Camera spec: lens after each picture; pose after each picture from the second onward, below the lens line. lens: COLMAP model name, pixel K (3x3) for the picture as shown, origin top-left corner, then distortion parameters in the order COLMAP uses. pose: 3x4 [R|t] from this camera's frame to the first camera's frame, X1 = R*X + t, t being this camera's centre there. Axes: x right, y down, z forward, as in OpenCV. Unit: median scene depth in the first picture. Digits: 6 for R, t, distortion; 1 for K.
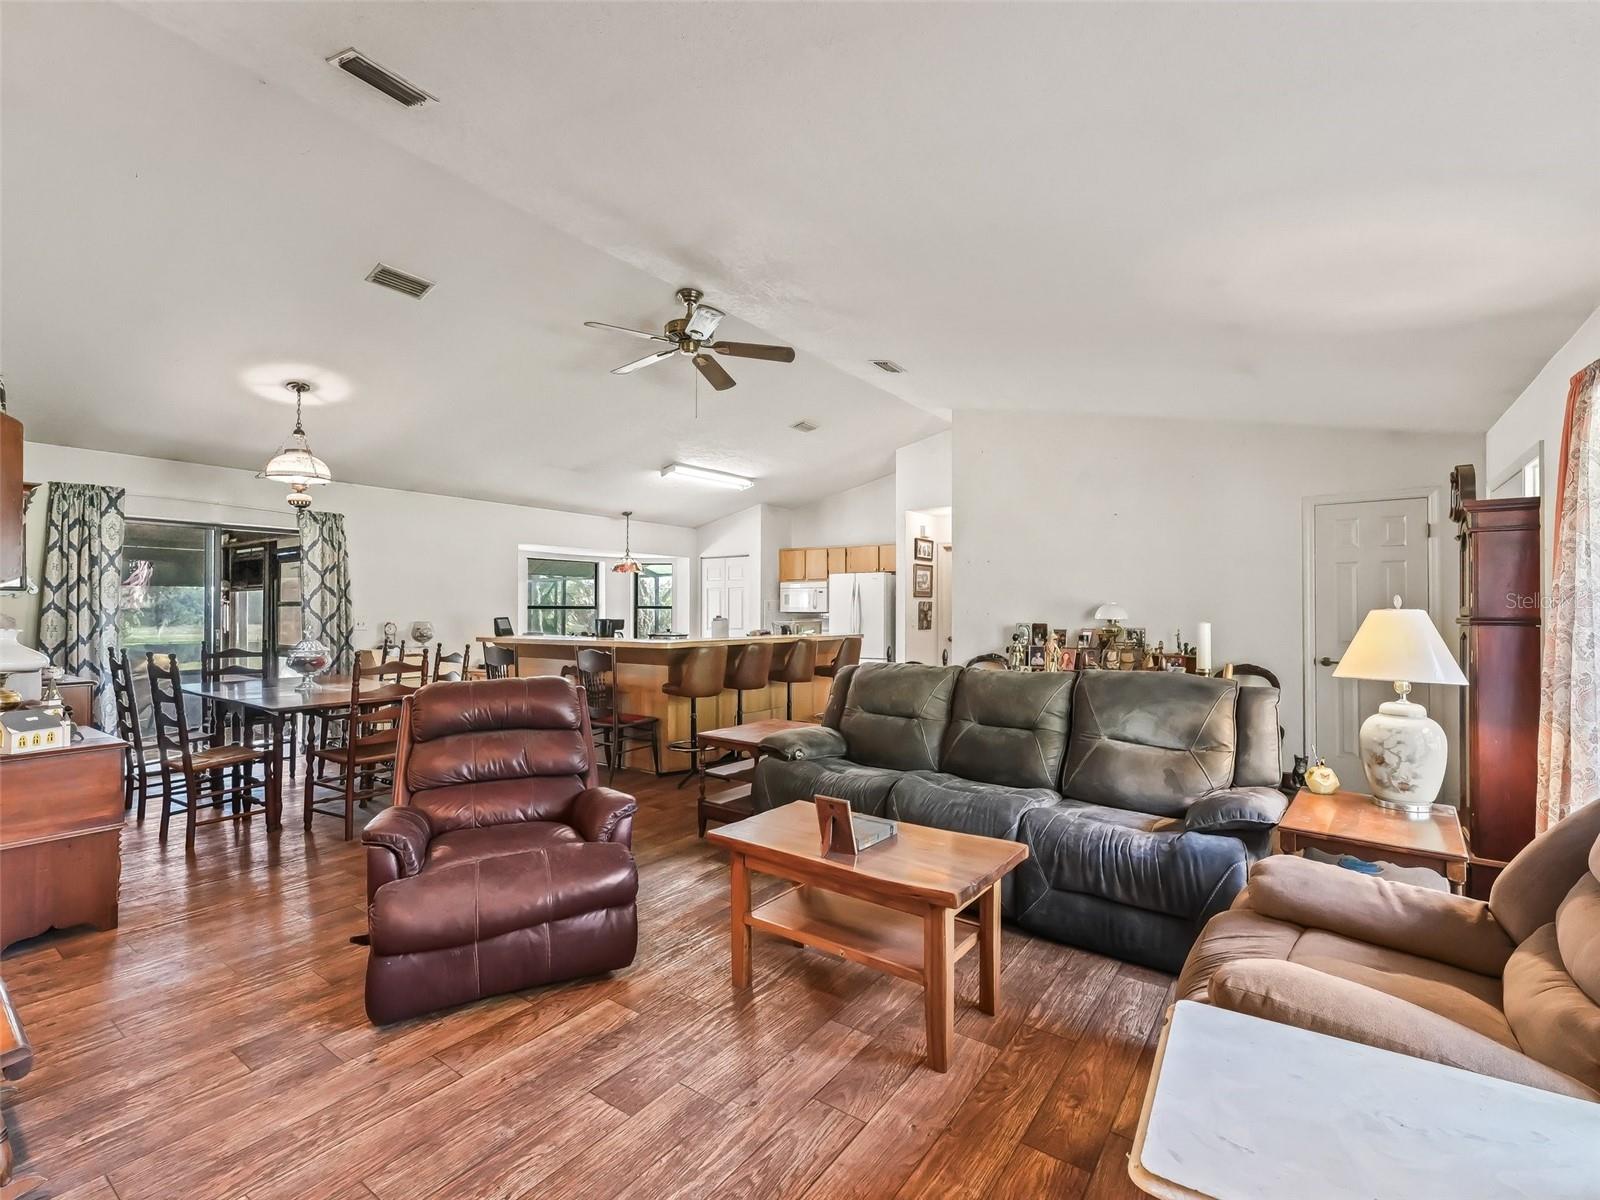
lens RADIAL K [[706.4, 0, 800.0], [0, 706.4, 600.0], [0, 0, 1]] dist [0.002220, 0.000357]
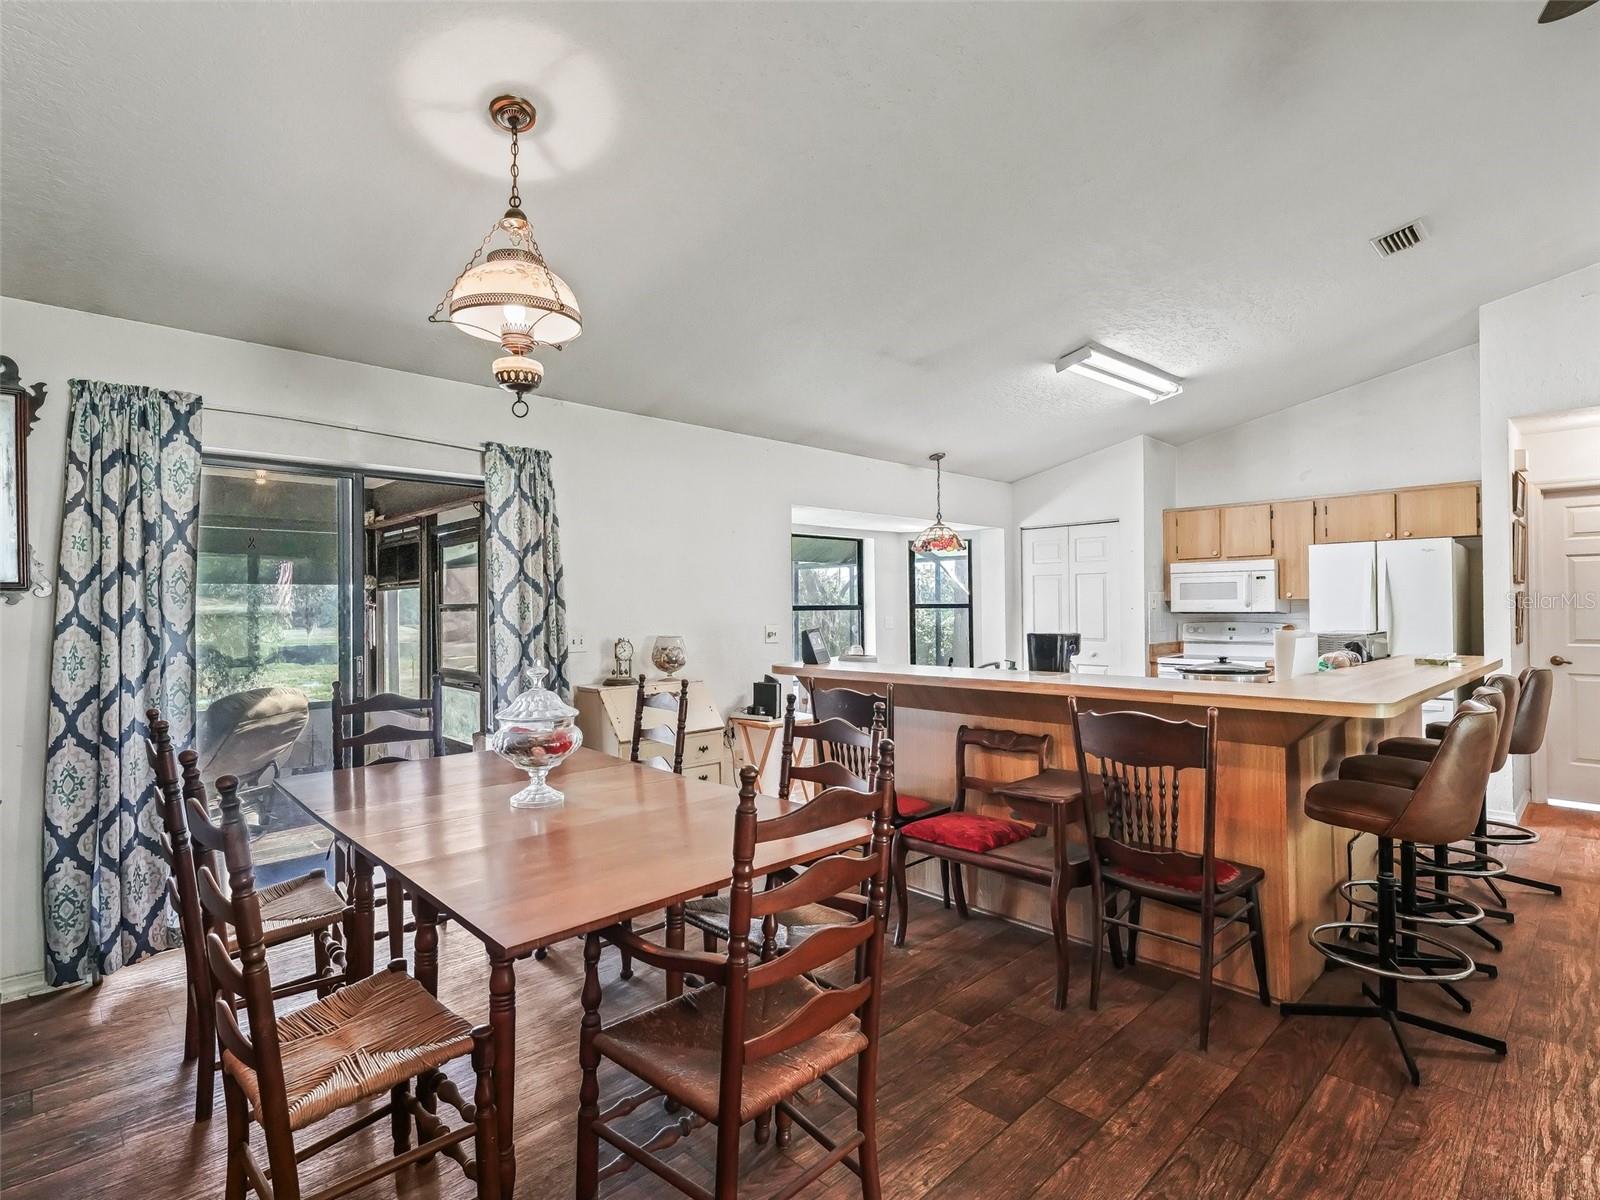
lens RADIAL K [[783.3, 0, 800.0], [0, 783.3, 600.0], [0, 0, 1]] dist [-0.000888, -0.000273]
pose [[0.983587, -0.010584, -0.180125, -0.365855], [0.011832, 0.999913, 0.005858, -0.002350], [0.180047, -0.007893, 0.983626, 0.450464]]
